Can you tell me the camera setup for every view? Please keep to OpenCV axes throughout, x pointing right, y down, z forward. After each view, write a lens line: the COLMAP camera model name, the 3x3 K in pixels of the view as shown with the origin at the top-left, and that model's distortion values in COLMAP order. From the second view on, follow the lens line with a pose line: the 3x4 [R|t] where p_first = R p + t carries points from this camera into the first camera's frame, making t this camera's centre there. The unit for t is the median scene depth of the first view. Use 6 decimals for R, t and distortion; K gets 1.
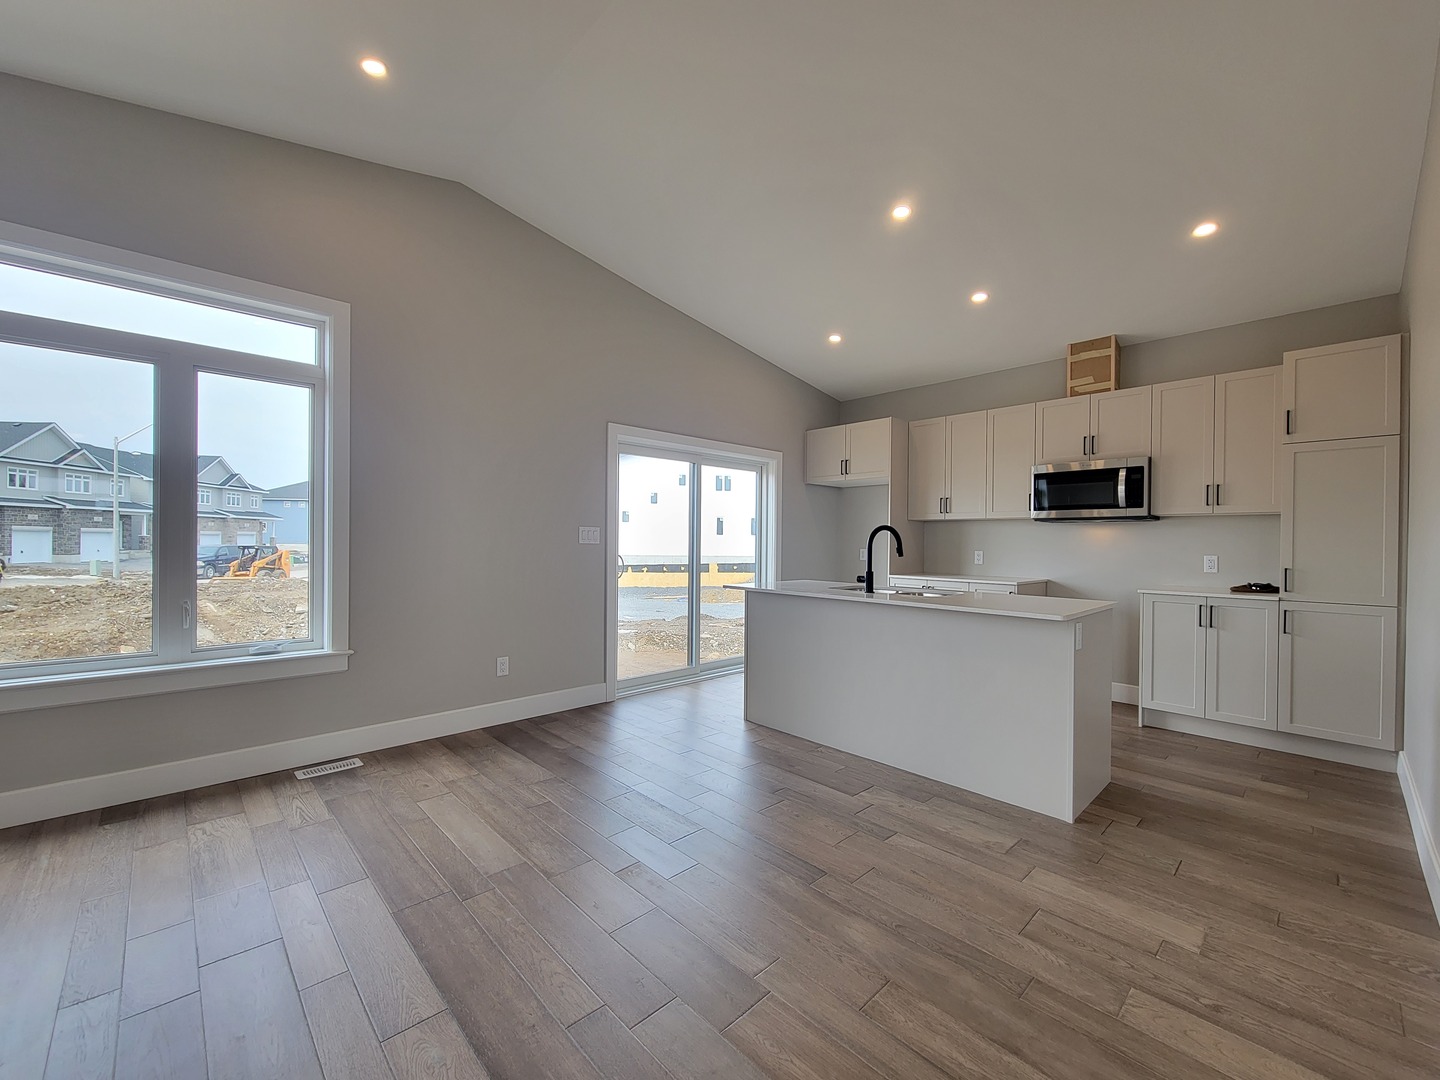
lens RADIAL K [[585.8, 0, 729.3], [0, 585.8, 542.4], [0, 0, 1]] dist [-0.001115, -0.000728]
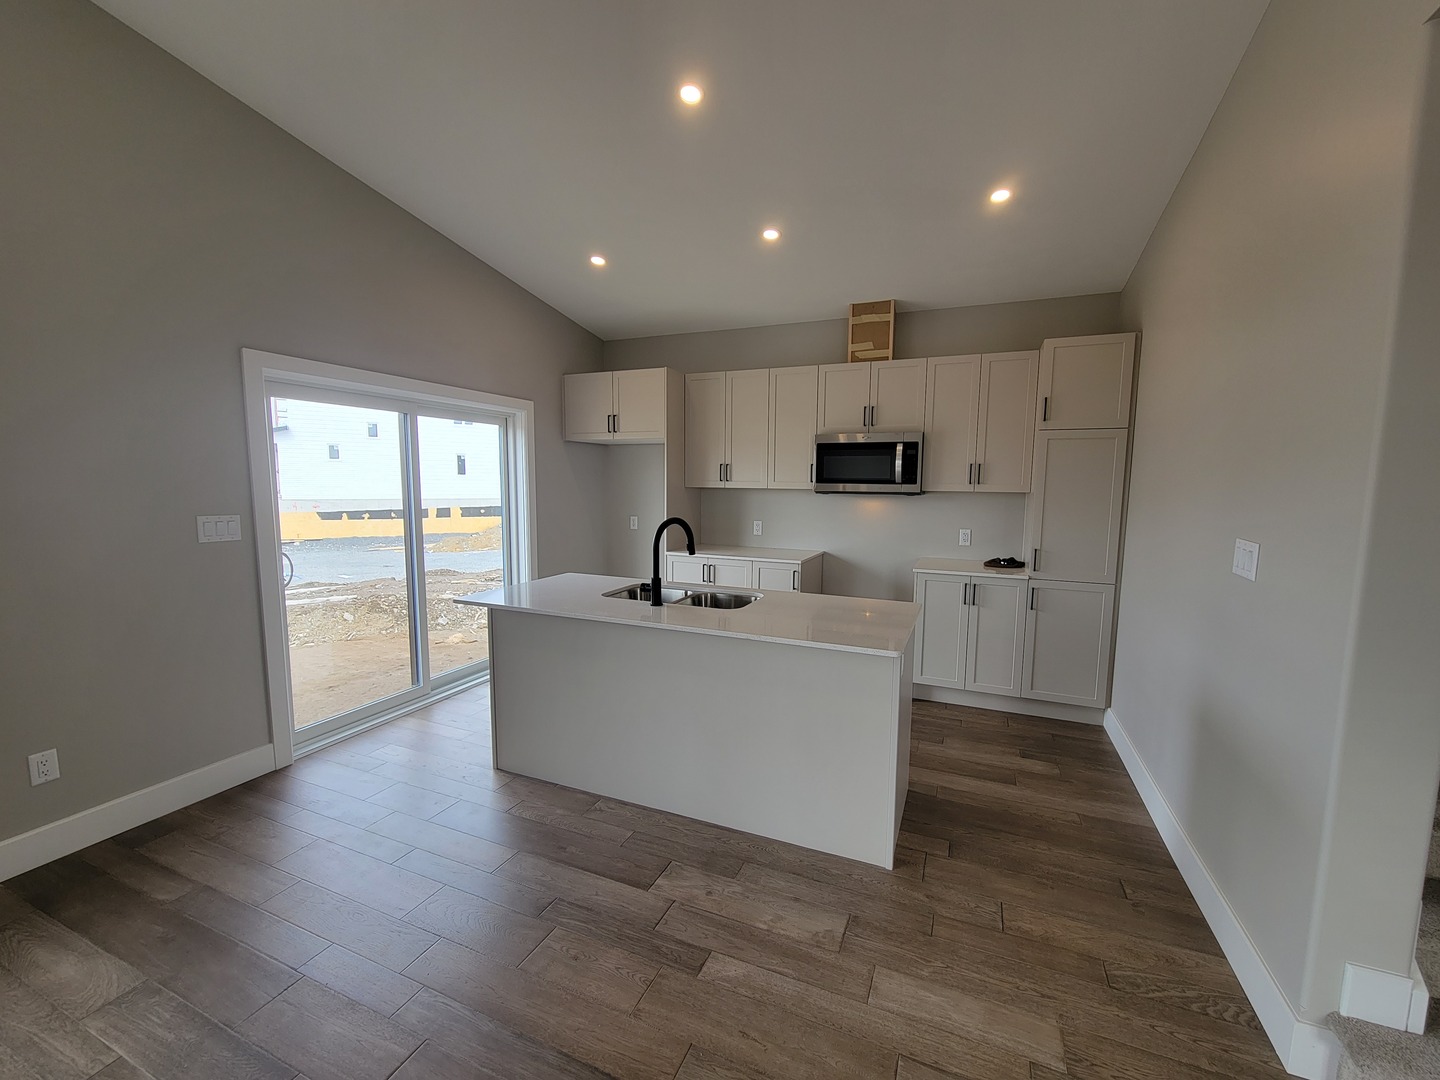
lens RADIAL K [[585.8, 0, 729.3], [0, 585.8, 542.4], [0, 0, 1]] dist [-0.001115, -0.000728]
pose [[0.918175, -0.042764, 0.393860, 0.018392], [-0.000383, 0.994061, 0.108824, -0.068476], [-0.396174, -0.100070, 0.912706, 0.206037]]
